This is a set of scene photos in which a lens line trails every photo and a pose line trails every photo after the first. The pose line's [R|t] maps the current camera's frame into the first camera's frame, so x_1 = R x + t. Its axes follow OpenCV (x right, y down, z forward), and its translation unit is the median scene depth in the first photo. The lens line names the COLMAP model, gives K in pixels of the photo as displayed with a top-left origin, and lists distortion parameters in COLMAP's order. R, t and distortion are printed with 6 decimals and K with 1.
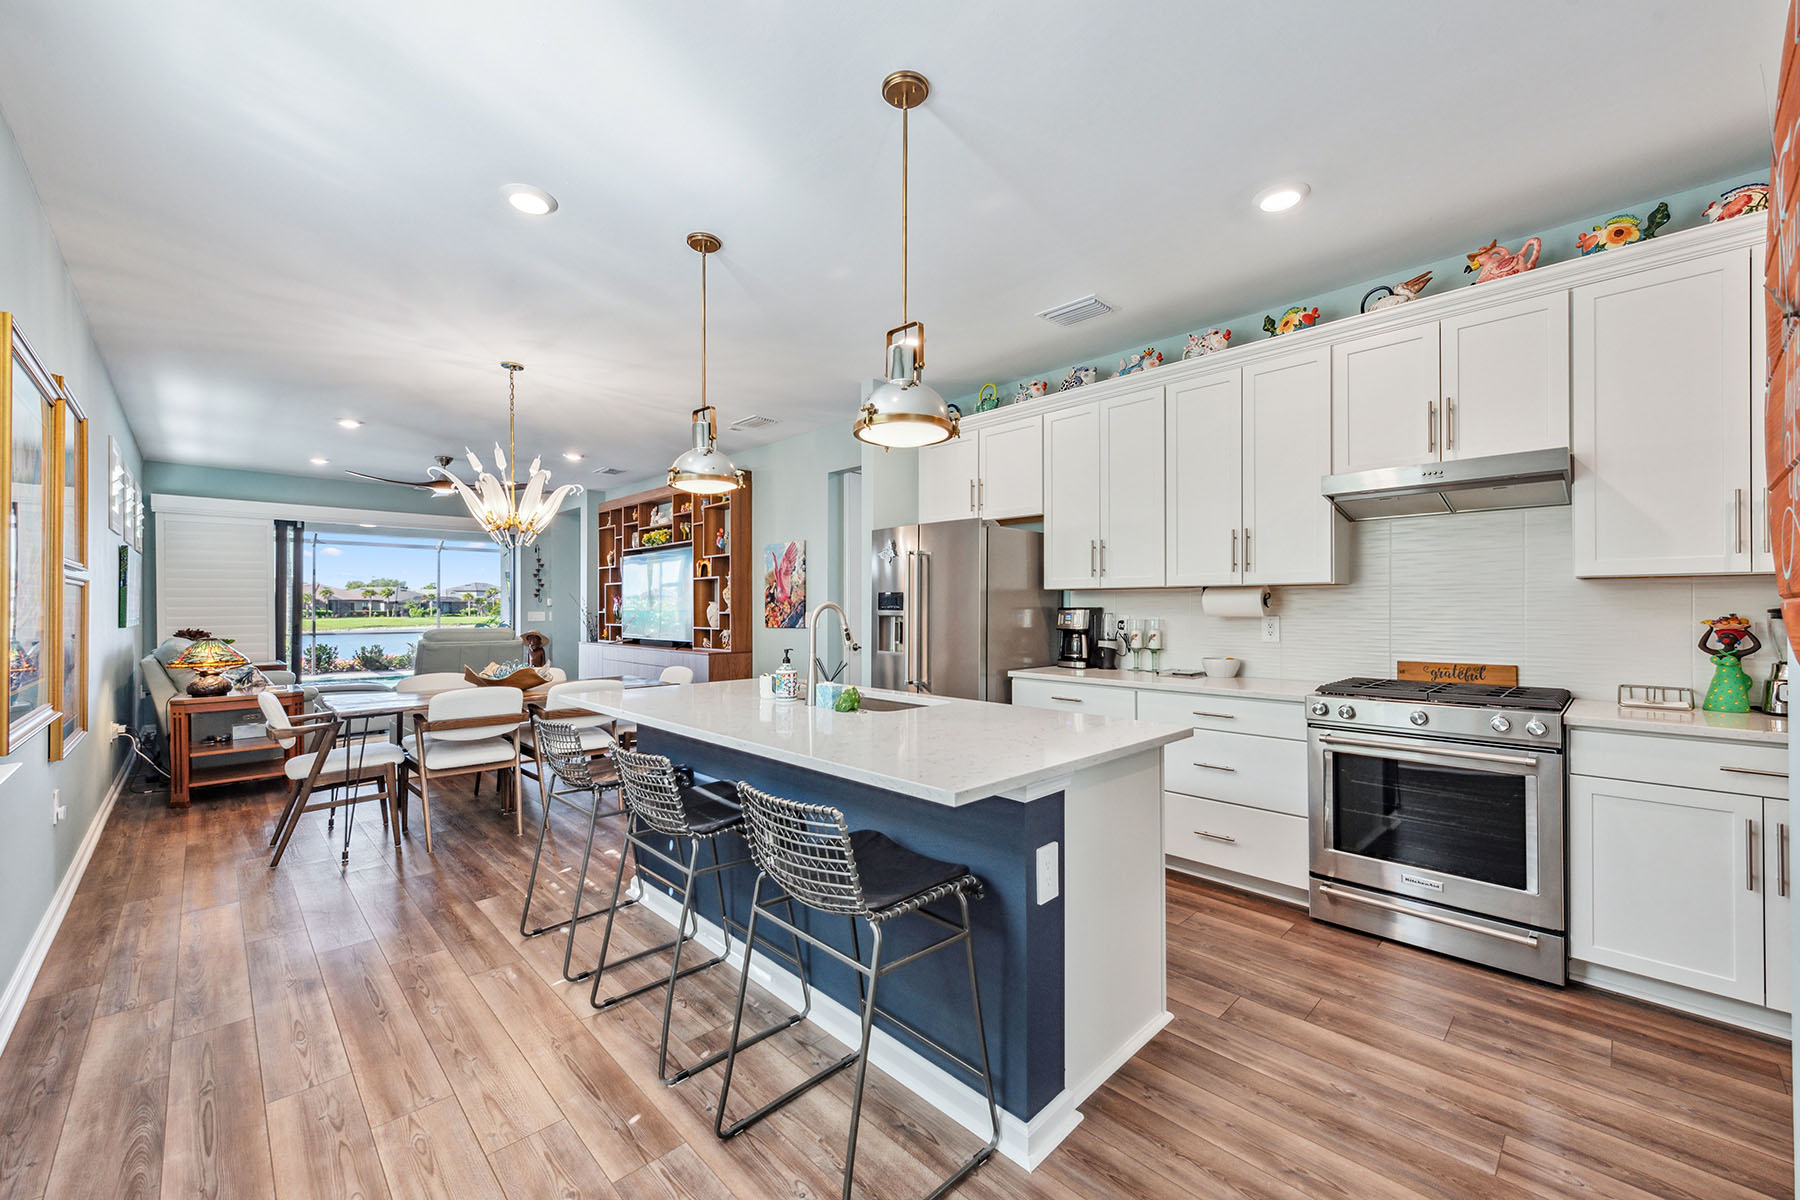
lens RADIAL K [[709.6, 0, 892.1], [0, 709.6, 606.2], [0, 0, 1]] dist [0.012474, -0.003211]
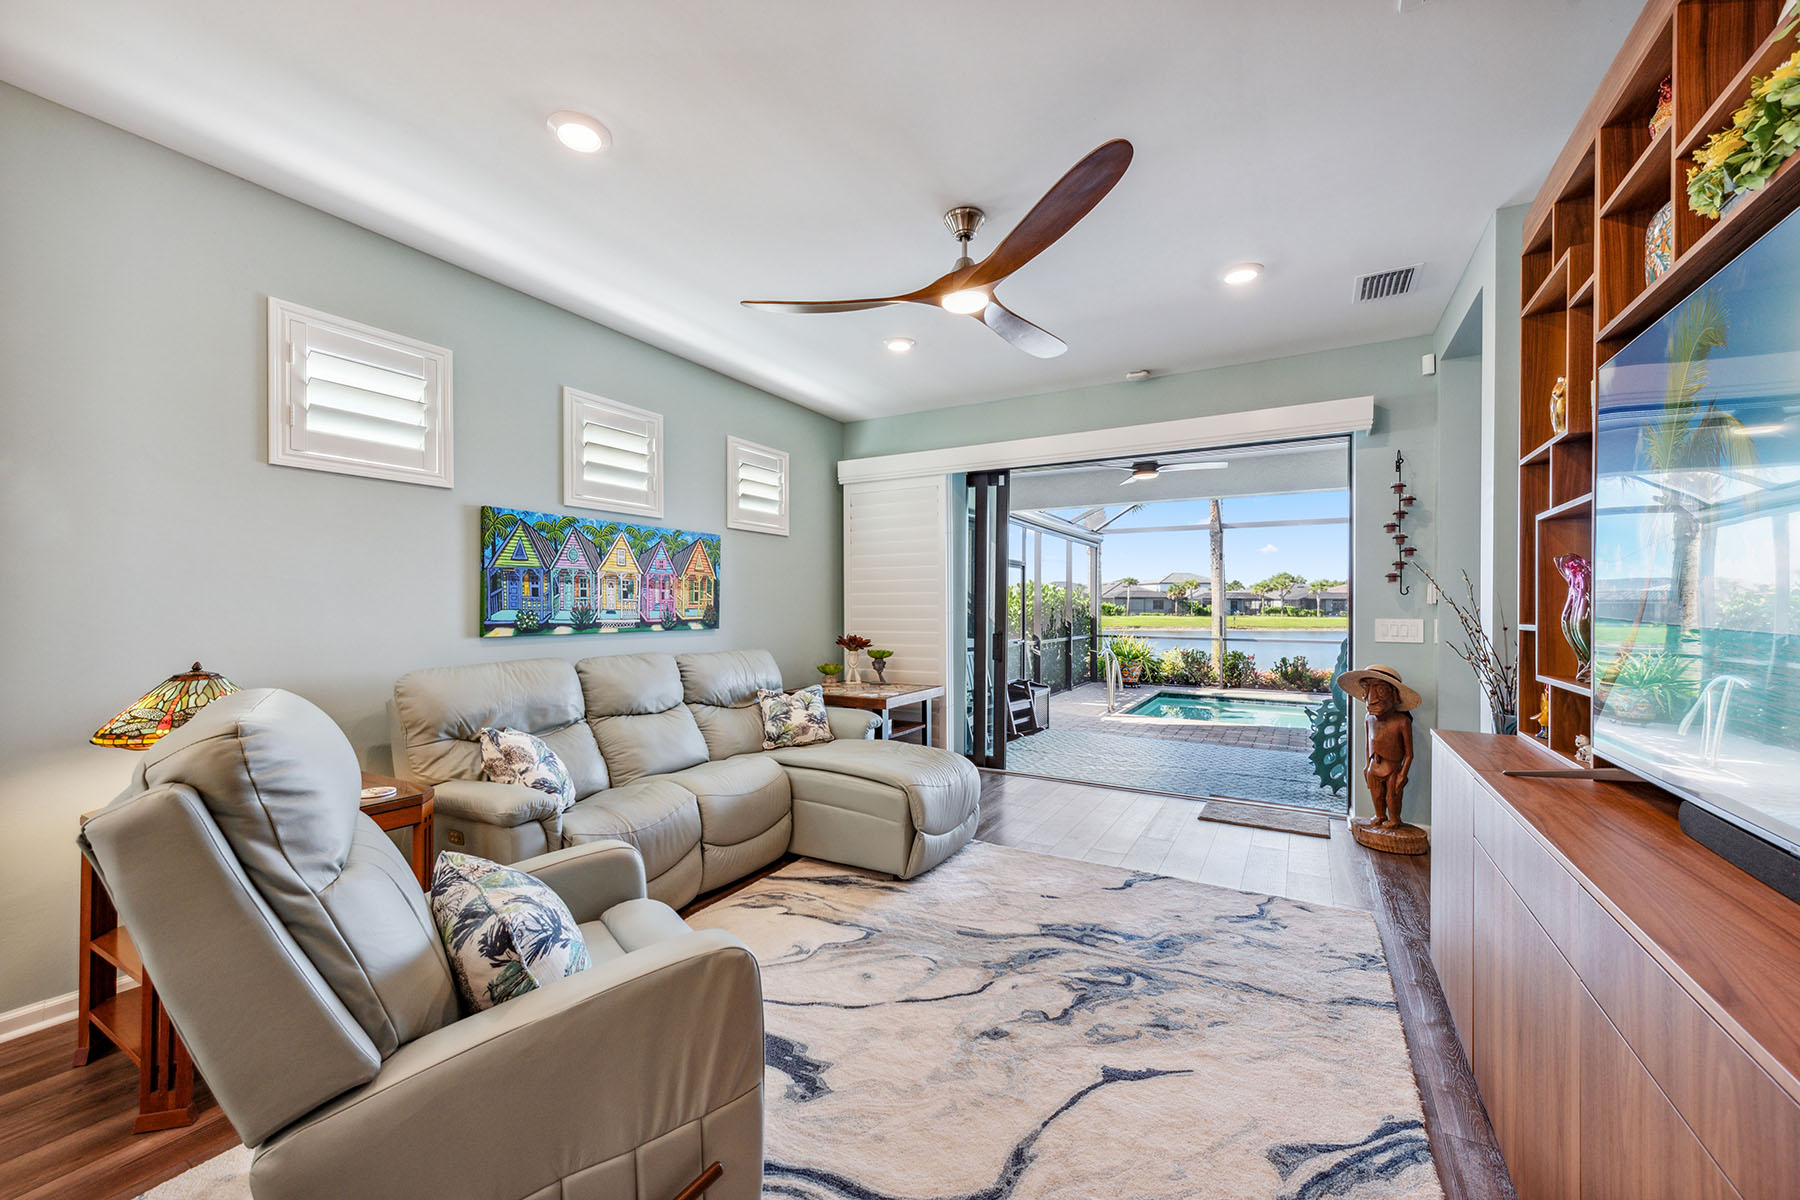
lens RADIAL K [[709.6, 0, 896.2], [0, 709.6, 601.9], [0, 0, 1]] dist [0.012474, -0.003211]
pose [[0.278666, -0.004312, -0.960378, -0.395166], [-0.001176, 0.999988, -0.004831, 0.002112], [0.960387, 0.002475, 0.278657, 1.251215]]
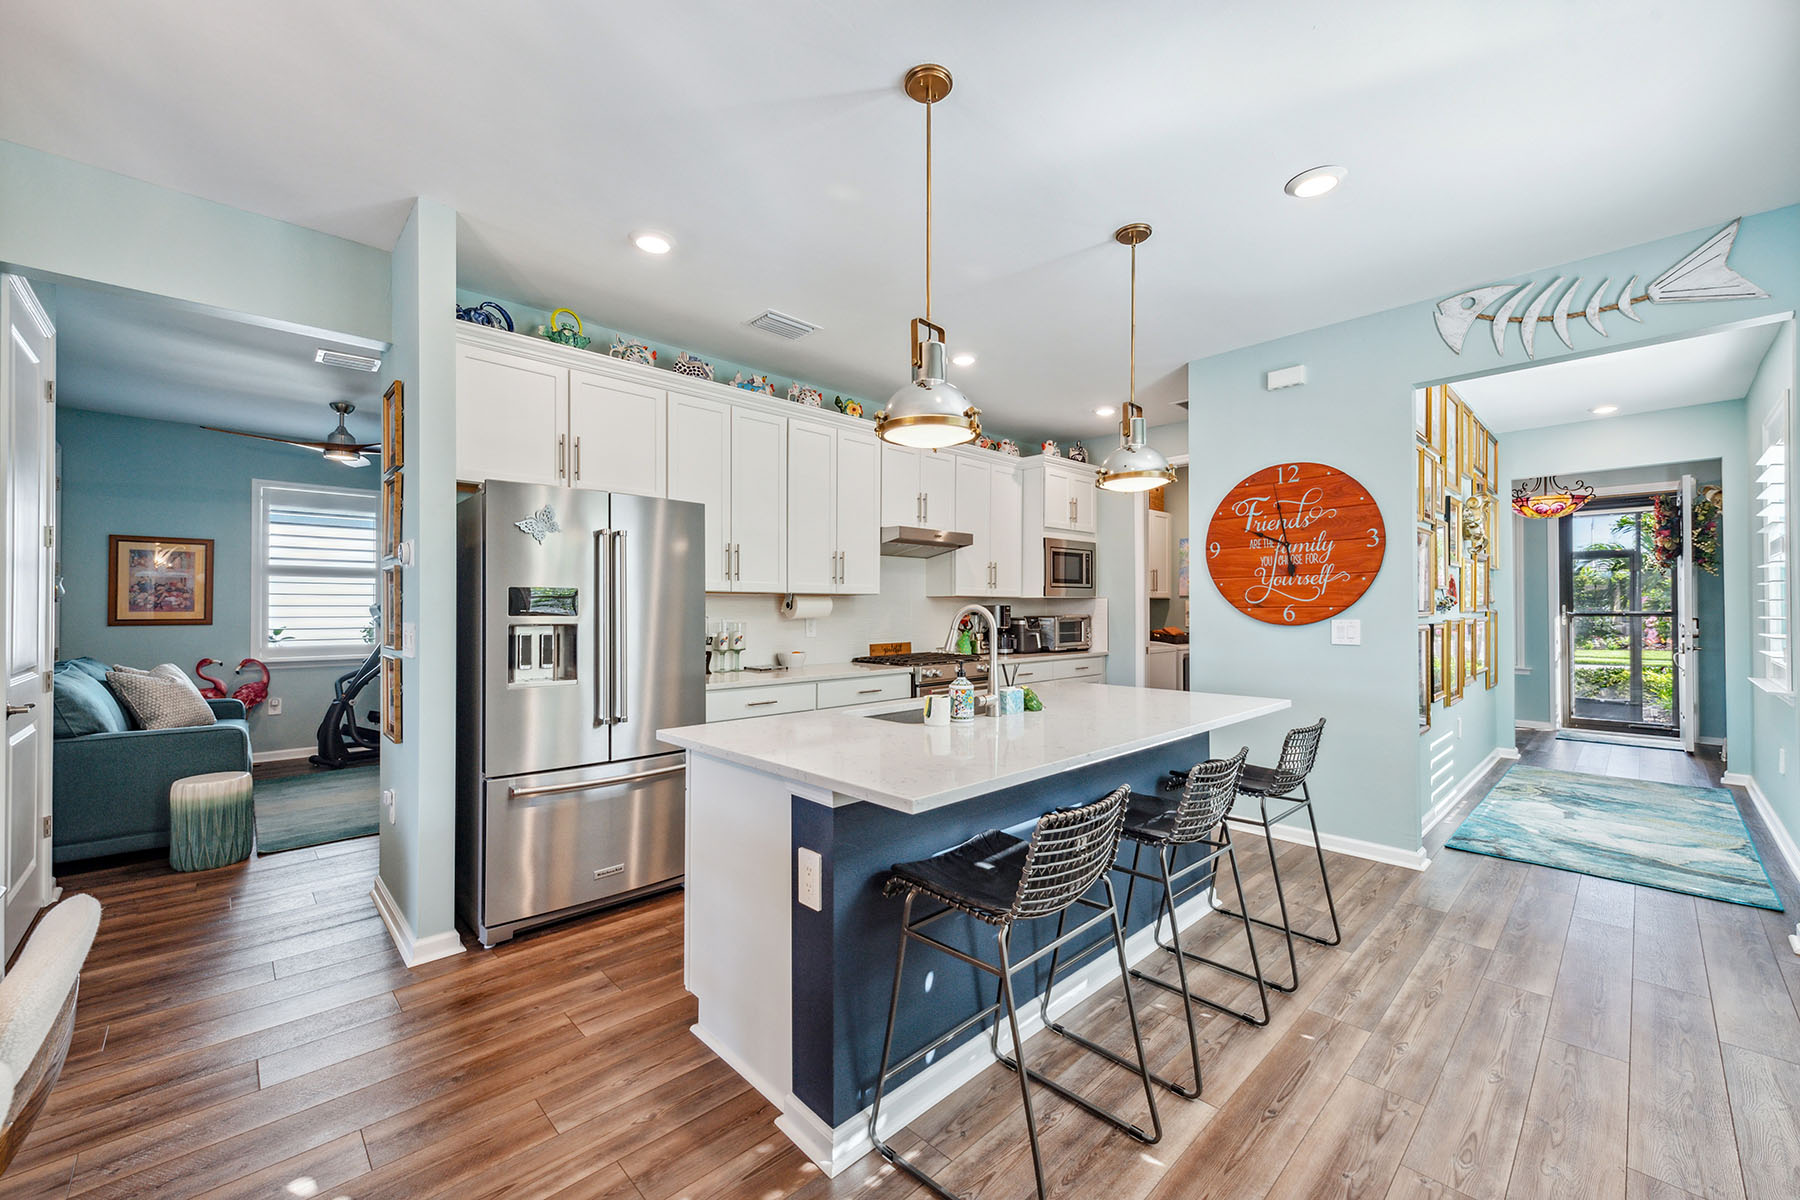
lens RADIAL K [[709.6, 0, 899.0], [0, 709.6, 608.4], [0, 0, 1]] dist [0.012474, -0.003211]
pose [[0.005587, 0.002435, 0.999981, -0.567803], [0.001866, 0.999995, -0.002446, 0.000411], [-0.999983, 0.001880, 0.005583, 0.610332]]
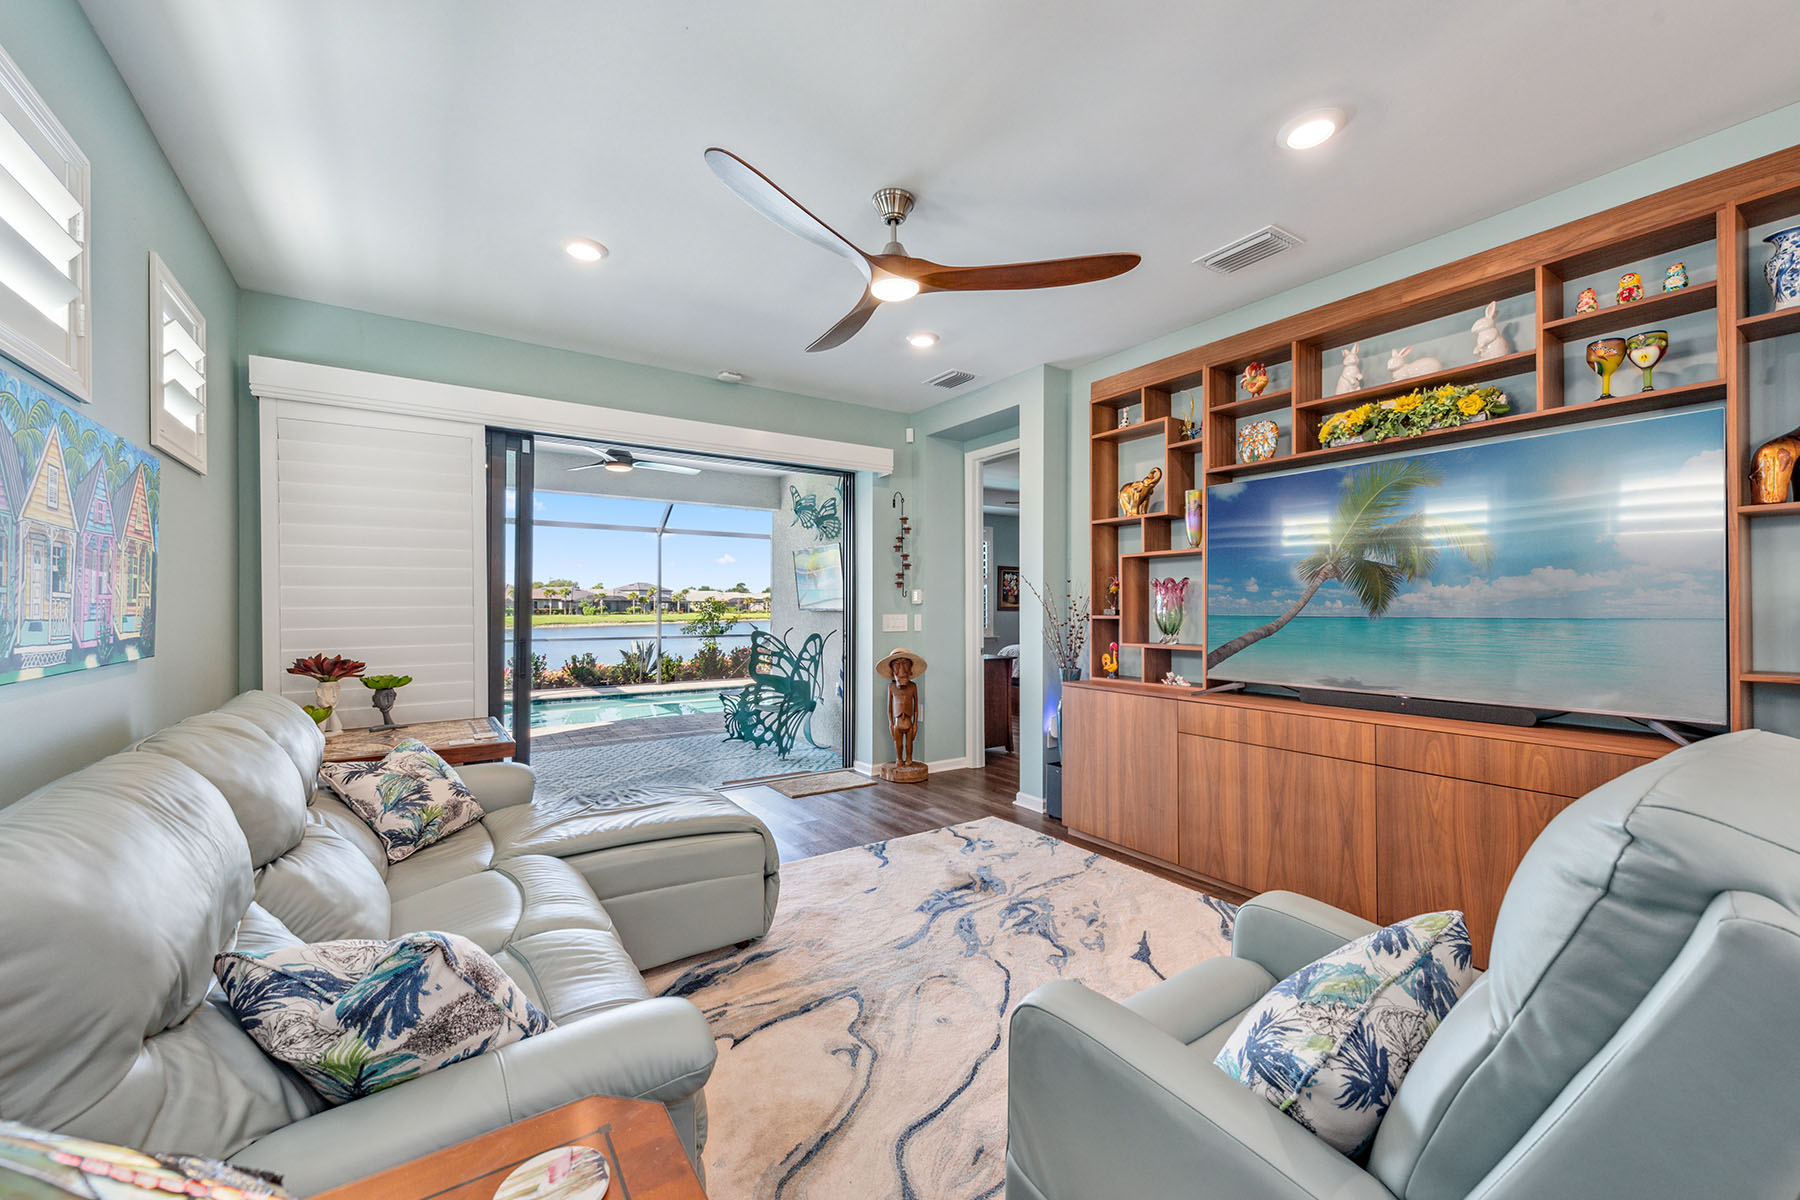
lens RADIAL K [[709.6, 0, 895.0], [0, 709.6, 602.4], [0, 0, 1]] dist [0.012474, -0.003211]
pose [[0.984553, -0.001189, -0.175083, -0.822337], [0.000710, 0.999996, -0.002798, 0.000643], [0.175086, 0.002631, 0.984550, 0.931293]]
